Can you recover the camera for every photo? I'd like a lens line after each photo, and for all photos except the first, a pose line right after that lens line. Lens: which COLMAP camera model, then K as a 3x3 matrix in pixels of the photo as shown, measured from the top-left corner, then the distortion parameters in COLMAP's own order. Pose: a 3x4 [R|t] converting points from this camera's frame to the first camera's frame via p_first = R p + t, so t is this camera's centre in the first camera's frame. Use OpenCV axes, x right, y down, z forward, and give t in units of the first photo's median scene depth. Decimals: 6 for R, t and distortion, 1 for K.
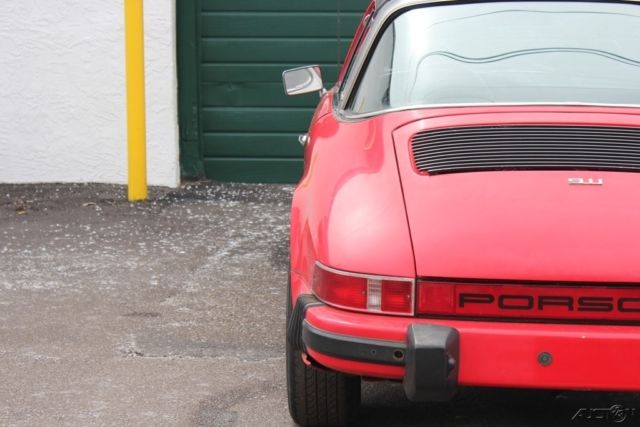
lens RADIAL K [[1532.6, 0, 320.0], [0, 1532.6, 213.5], [0, 0, 1]] dist [0.067972, 0.499919]
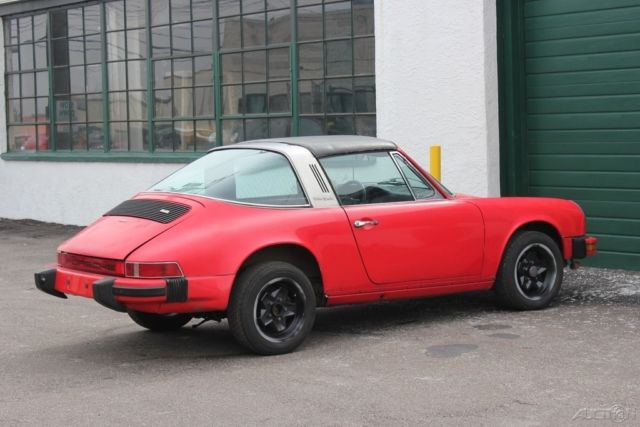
lens RADIAL K [[1427.8, 0, 320.0], [0, 1427.8, 213.5], [0, 0, 1]] dist [0.024916, 0.341080]
pose [[0.632849, 0.031802, -0.773622, 1.343683], [-0.102623, 0.993786, -0.043096, 0.022053], [0.767444, 0.106665, 0.632180, -0.139221]]
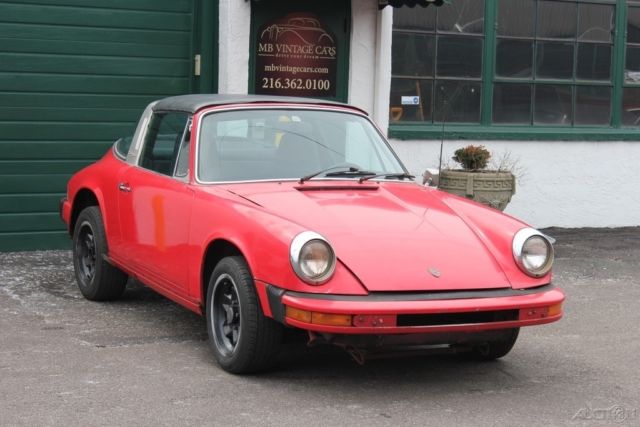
lens RADIAL K [[1480.6, 0, 320.0], [0, 1480.6, 213.5], [0, 0, 1]] dist [0.050245, 0.199778]
pose [[0.825212, -0.028183, 0.564119, -0.654195], [0.069122, 0.996286, -0.051340, 0.045203], [-0.560577, 0.081359, 0.824096, -0.272295]]
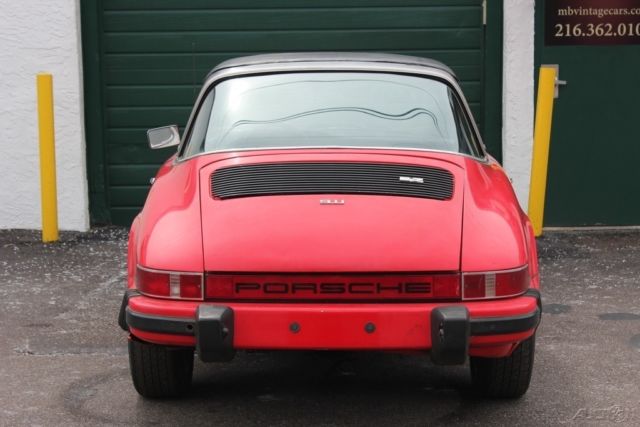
lens RADIAL K [[1427.8, 0, 320.0], [0, 1427.8, 213.5], [0, 0, 1]] dist [0.024916, 0.341080]
pose [[0.999293, -0.018353, 0.032814, 0.074139], [0.019705, 0.998949, -0.041373, 0.026121], [-0.032020, 0.041990, 0.998605, -0.170041]]
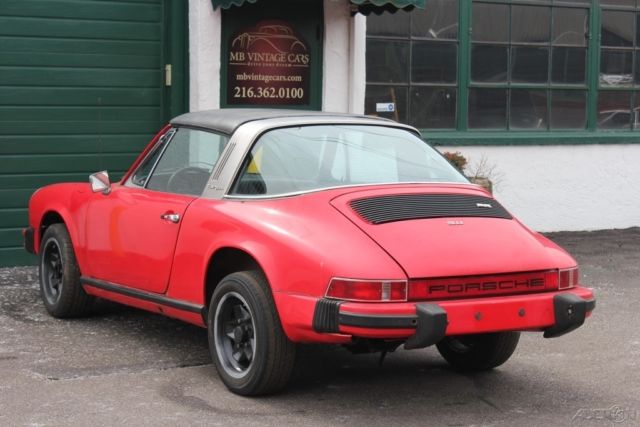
lens RADIAL K [[1374.2, 0, 320.0], [0, 1374.2, 213.5], [0, 0, 1]] dist [0.039400, 0.246412]
pose [[0.820229, -0.043183, 0.570403, -0.544860], [0.085572, 0.995189, -0.047708, 0.019697], [-0.565598, 0.087942, 0.819979, -0.147742]]
